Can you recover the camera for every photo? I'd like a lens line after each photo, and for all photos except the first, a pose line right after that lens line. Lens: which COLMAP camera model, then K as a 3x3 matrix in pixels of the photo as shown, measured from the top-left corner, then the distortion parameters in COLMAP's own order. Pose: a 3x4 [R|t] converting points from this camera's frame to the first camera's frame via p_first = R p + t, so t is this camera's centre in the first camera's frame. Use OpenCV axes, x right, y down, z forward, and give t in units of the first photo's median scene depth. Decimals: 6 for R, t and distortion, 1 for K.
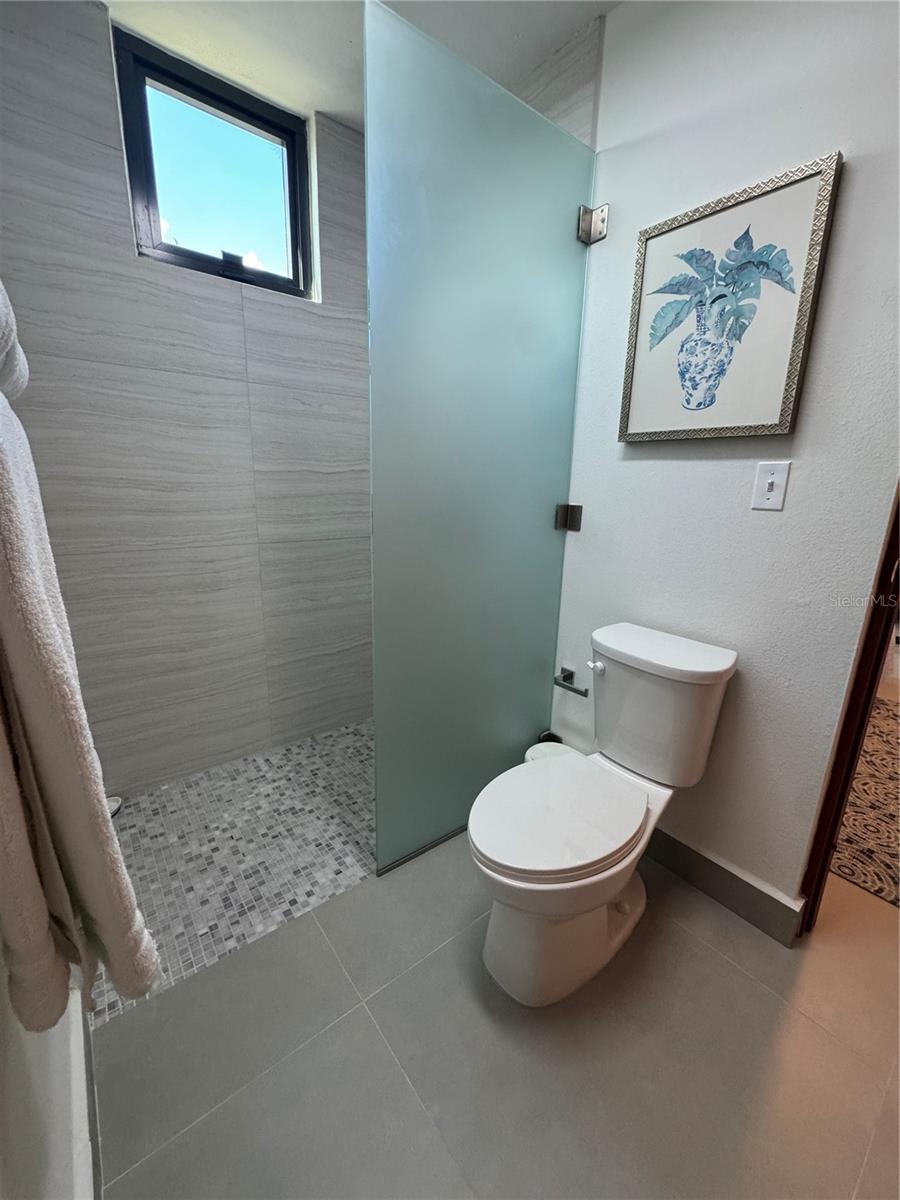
lens RADIAL K [[481.9, 0, 449.3], [0, 481.9, 600.9], [0, 0, 1]] dist [-0.004400, 0.001594]
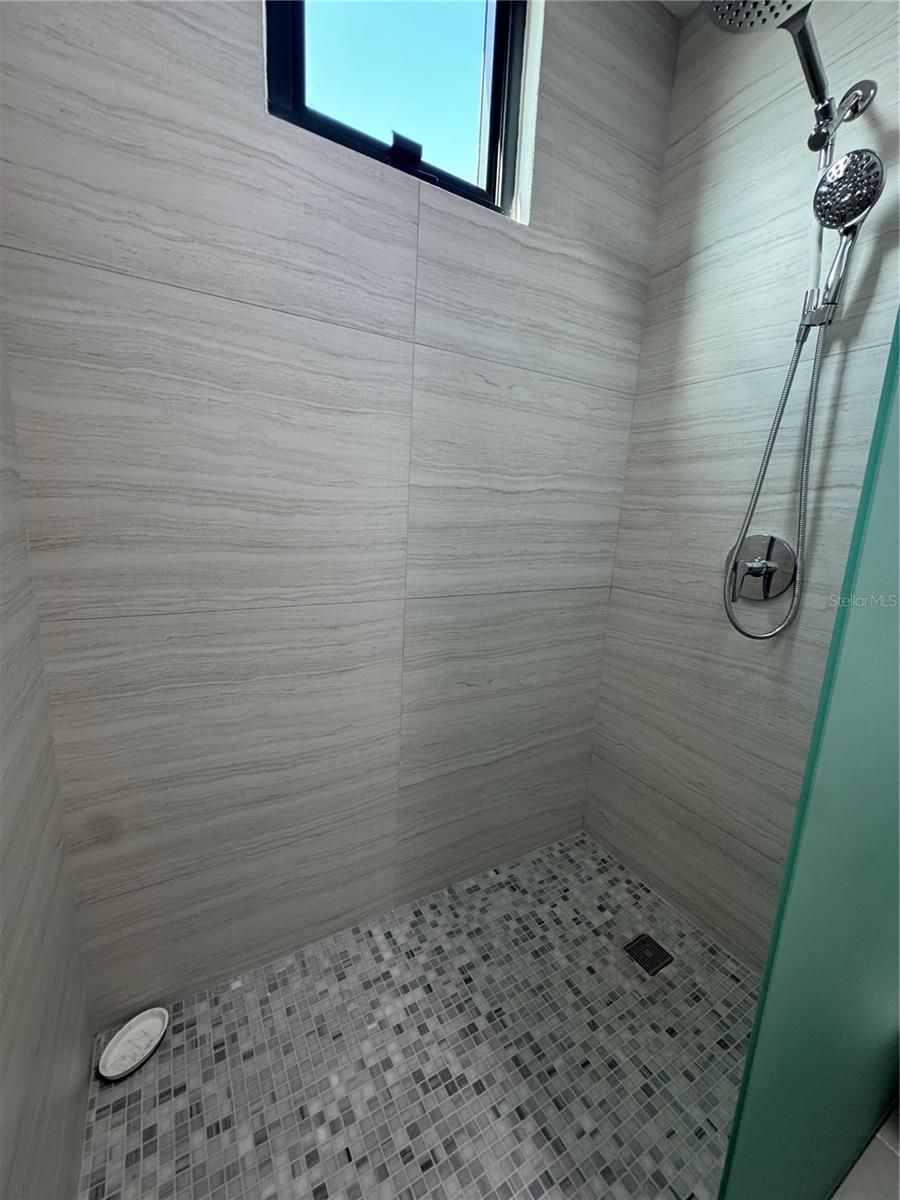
lens RADIAL K [[481.9, 0, 449.0], [0, 481.9, 600.7], [0, 0, 1]] dist [-0.004400, 0.001594]
pose [[0.990380, 0.048023, -0.129771, -0.326583], [-0.055300, 0.997059, -0.053066, -0.110261], [0.126841, 0.059732, 0.990123, 0.485188]]
